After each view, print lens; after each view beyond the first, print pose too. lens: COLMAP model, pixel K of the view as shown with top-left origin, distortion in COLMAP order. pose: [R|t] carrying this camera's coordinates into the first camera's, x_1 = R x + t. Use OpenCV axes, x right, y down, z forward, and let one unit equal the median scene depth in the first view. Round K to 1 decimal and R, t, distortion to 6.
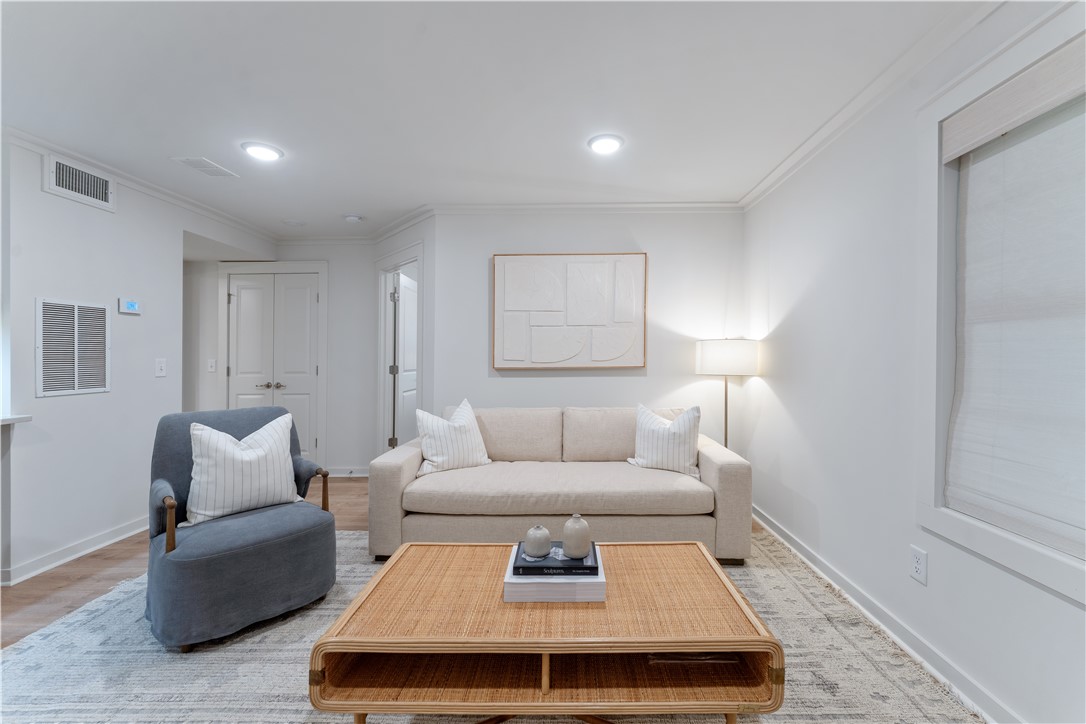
lens RADIAL K [[447.1, 0, 562.6], [0, 447.1, 355.7], [0, 0, 1]] dist [0.001201, 0.000028]
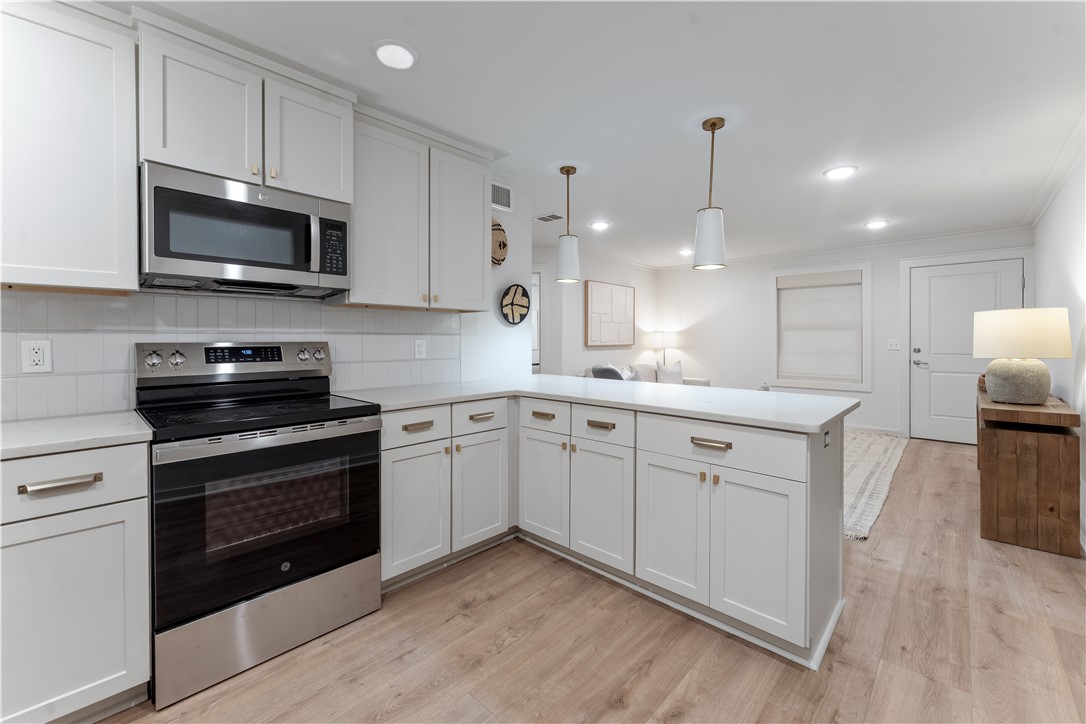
lens RADIAL K [[445.9, 0, 543.0], [0, 445.9, 332.4], [0, 0, 1]] dist [0.001353, -0.000272]
pose [[0.668078, 0.018785, 0.743854, -1.914121], [-0.004230, 0.999761, -0.021449, 0.018586], [-0.744079, 0.011183, 0.667998, -0.029877]]
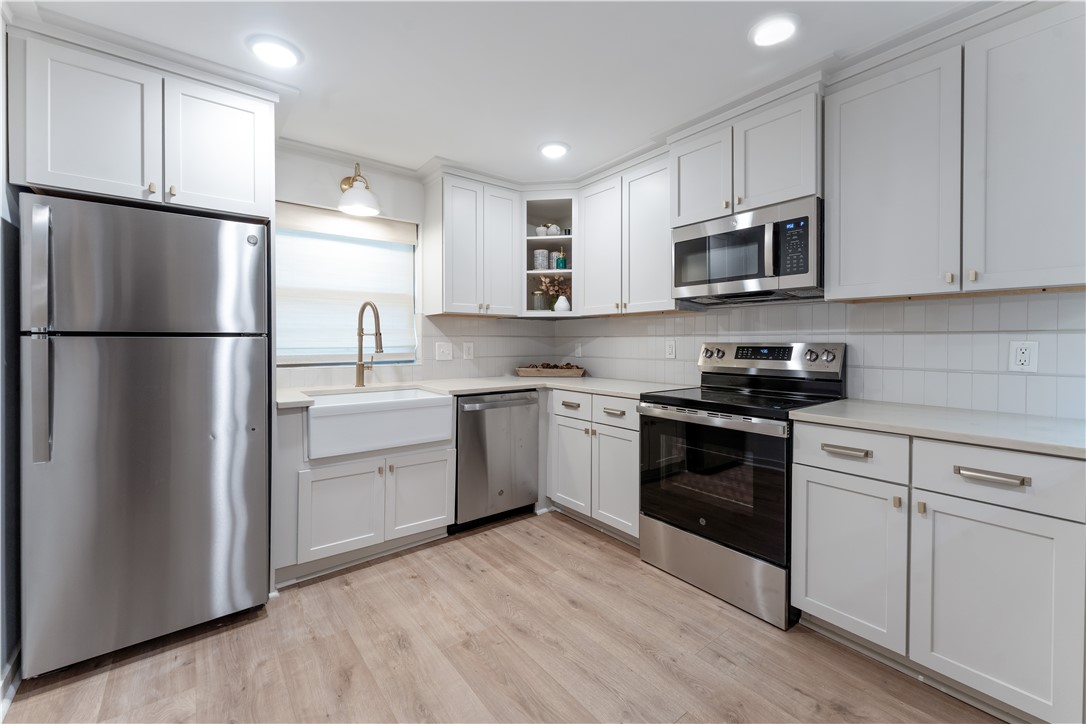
lens RADIAL K [[439.6, 0, 541.7], [0, 439.6, 335.0], [0, 0, 1]] dist [-0.001528, -0.000461]
pose [[0.634253, -0.001440, -0.773124, -1.320909], [-0.005535, 0.999964, -0.006404, 0.013934], [0.773106, 0.008341, 0.634222, -0.048652]]
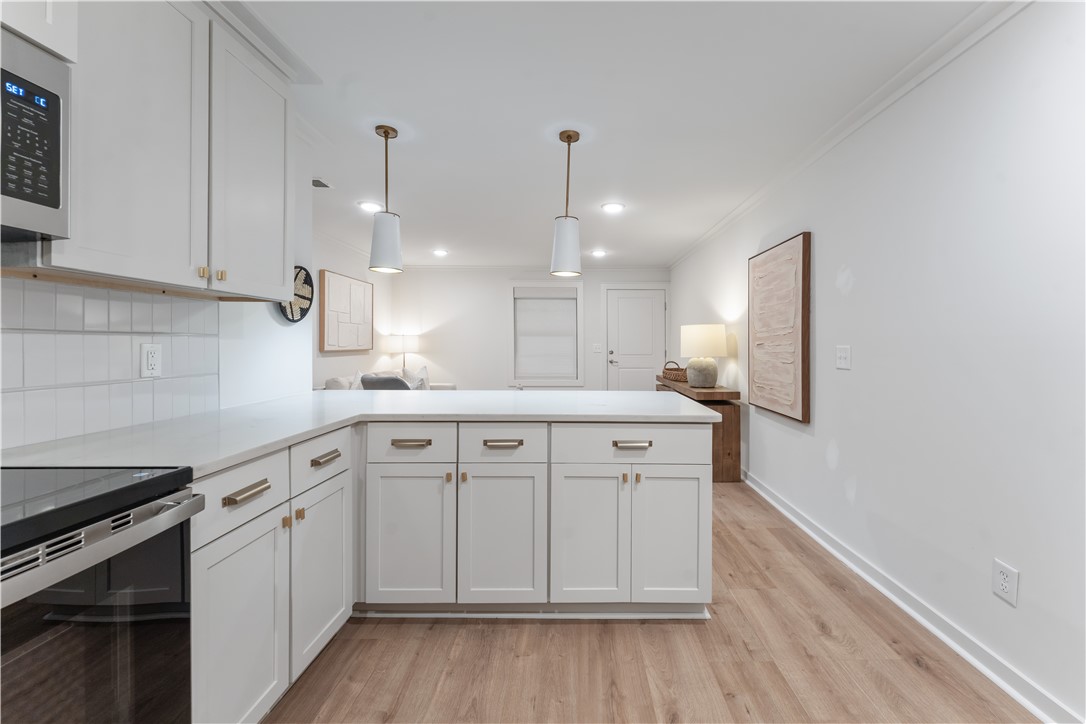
lens RADIAL K [[448.0, 0, 580.3], [0, 448.0, 333.9], [0, 0, 1]] dist [-0.000063, -0.000383]
pose [[-0.034788, 0.029190, 0.998968, -1.945220], [-0.002122, 0.999569, -0.029281, 0.017738], [-0.999392, -0.003138, -0.034711, 0.306805]]
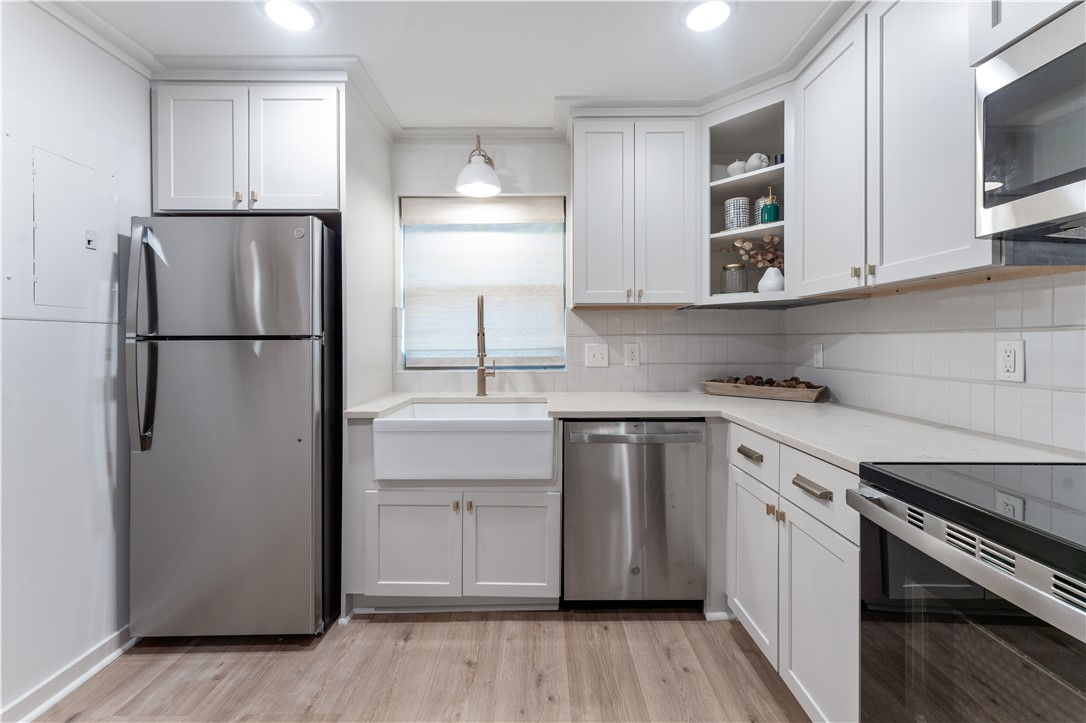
lens RADIAL K [[443.6, 0, 543.8], [0, 443.6, 339.0], [0, 0, 1]] dist [-0.000784, -0.000301]
pose [[0.028578, 0.005730, -0.999575, -1.481801], [0.005035, 0.999970, 0.005876, 0.012369], [0.999579, -0.005201, 0.028548, 0.342179]]
